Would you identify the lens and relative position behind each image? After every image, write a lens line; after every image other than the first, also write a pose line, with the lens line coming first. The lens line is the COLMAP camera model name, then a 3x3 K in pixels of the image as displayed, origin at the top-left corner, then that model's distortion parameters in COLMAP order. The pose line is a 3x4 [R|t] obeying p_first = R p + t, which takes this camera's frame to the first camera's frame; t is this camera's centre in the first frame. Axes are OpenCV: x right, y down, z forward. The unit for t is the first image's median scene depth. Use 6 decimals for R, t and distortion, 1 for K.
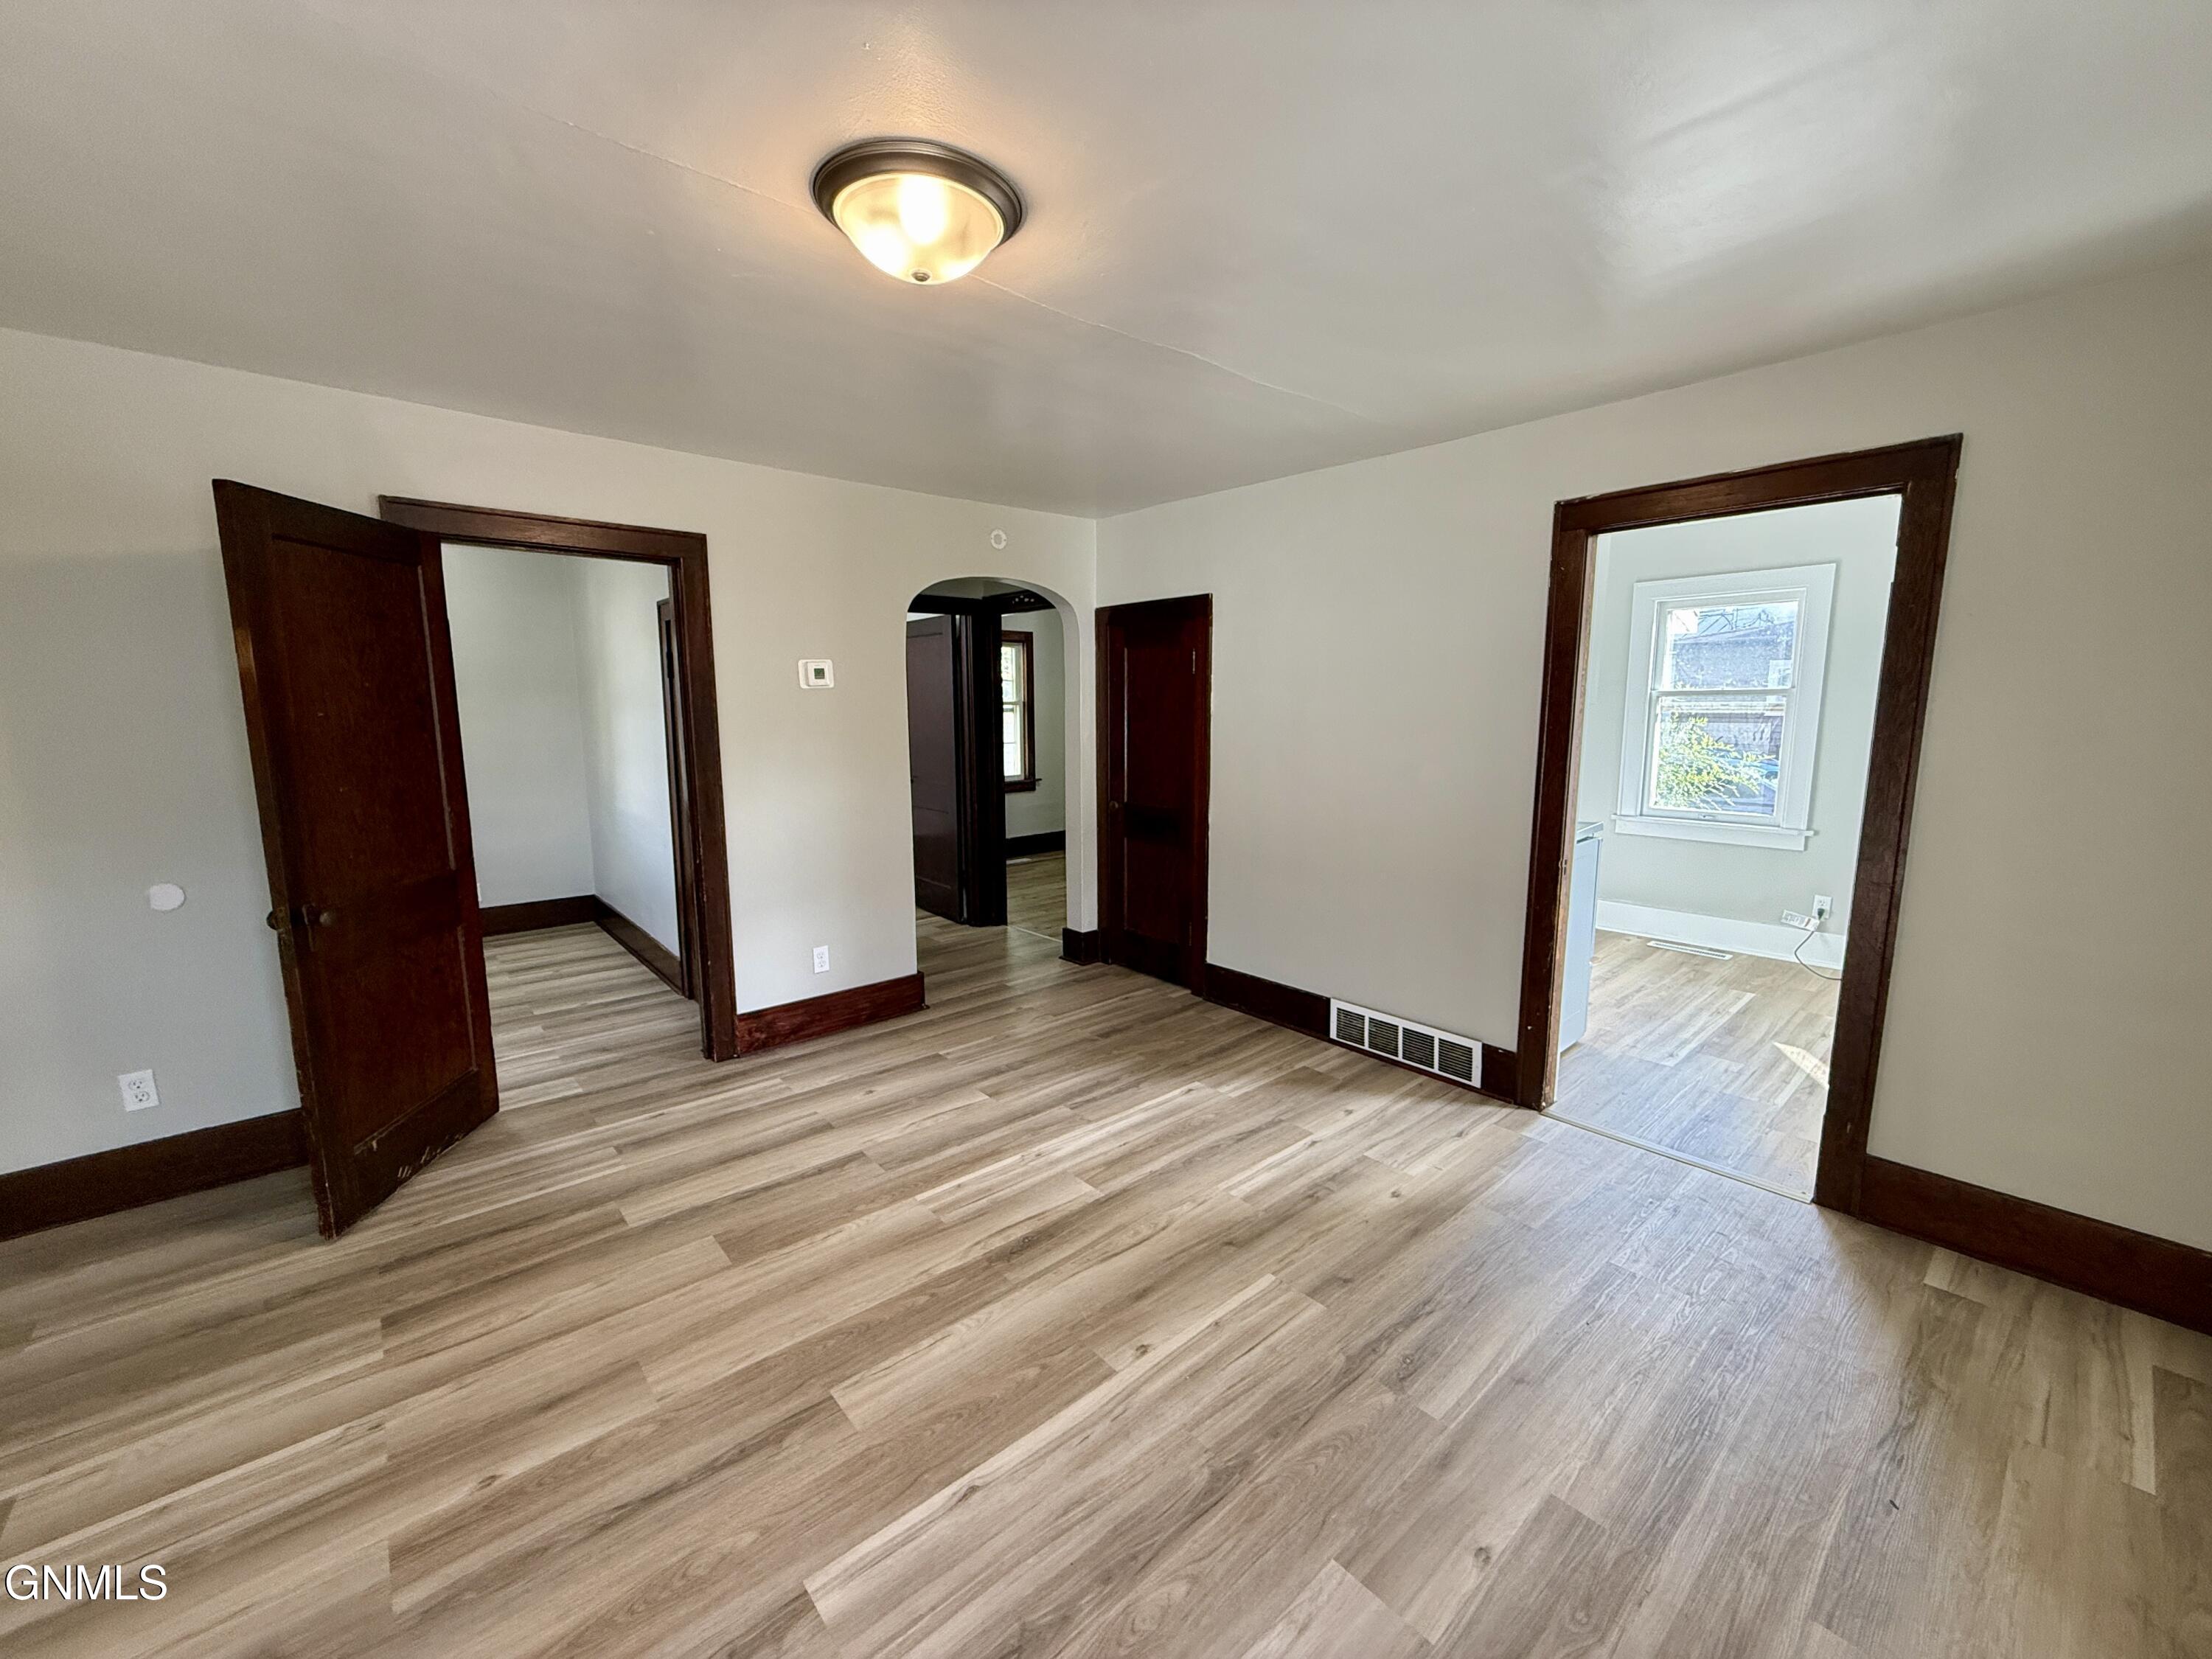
lens RADIAL K [[878.5, 0, 1102.0], [0, 878.5, 828.0], [0, 0, 1]] dist [-0.000187, -0.000197]
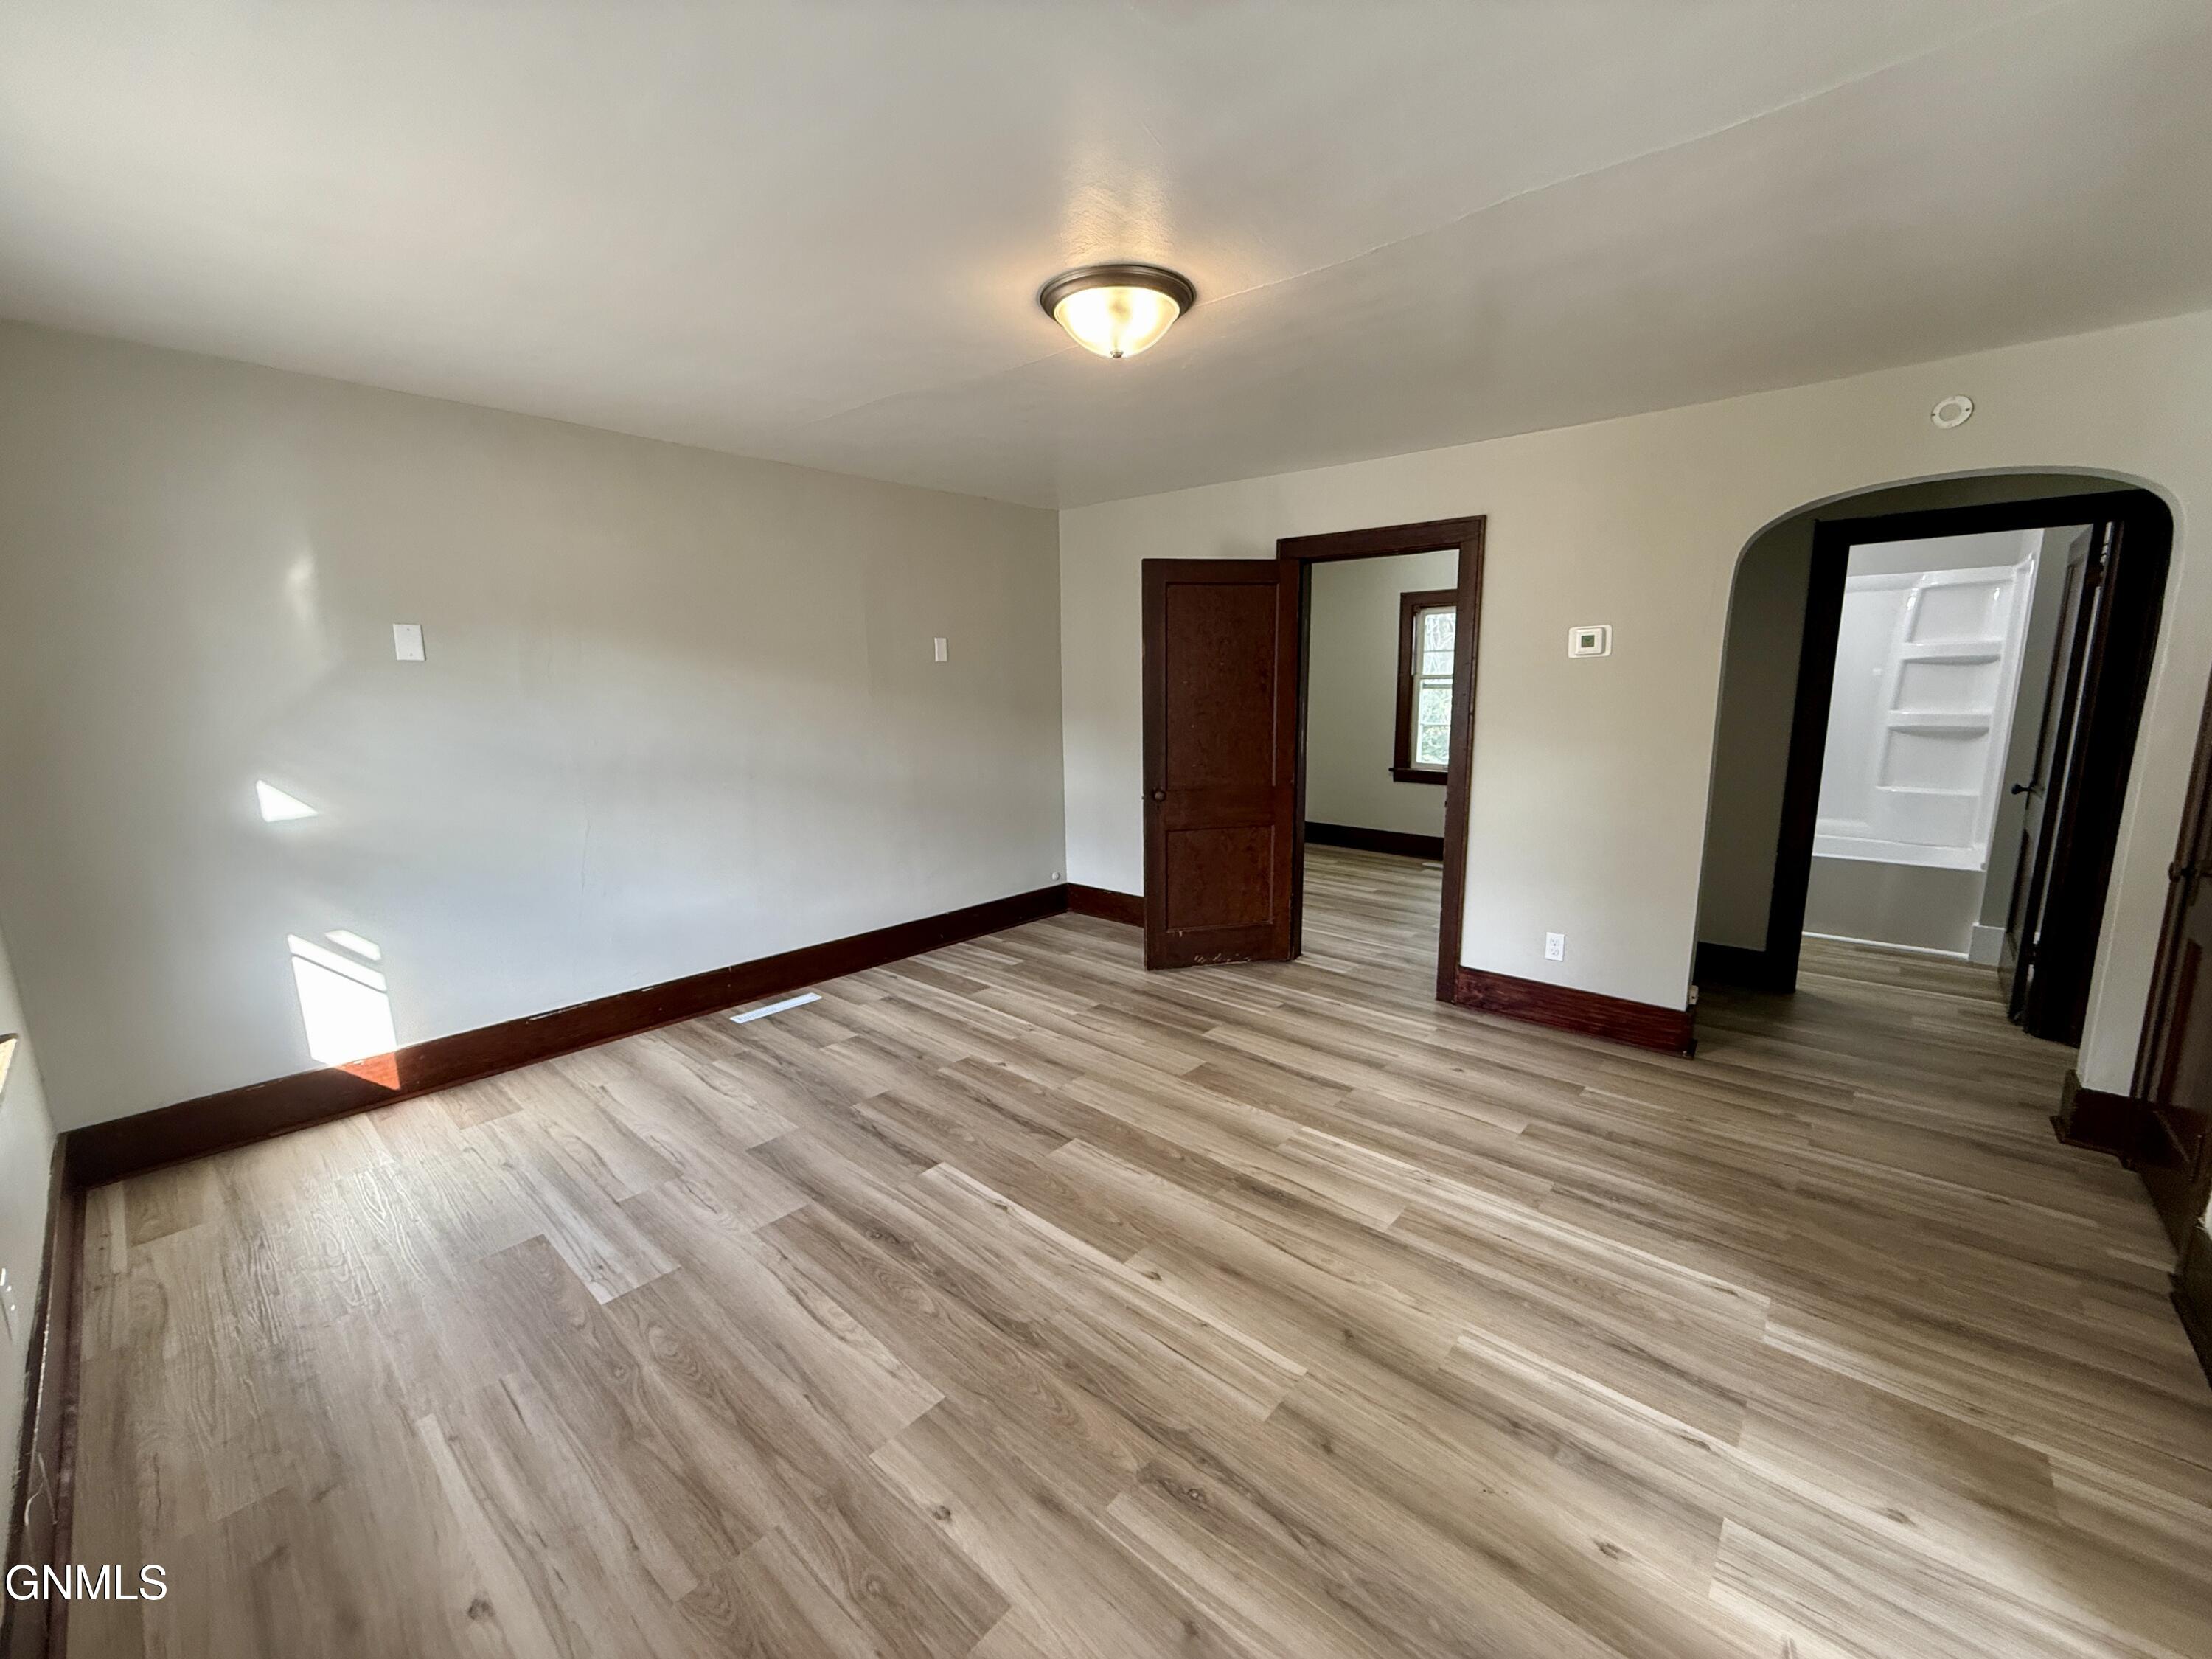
lens RADIAL K [[878.5, 0, 1102.0], [0, 878.5, 828.0], [0, 0, 1]] dist [-0.000187, -0.000197]
pose [[0.129966, 0.169722, -0.976885, 0.728101], [-0.132698, 0.979355, 0.152496, -0.077090], [0.982599, 0.109812, 0.149805, 0.516337]]
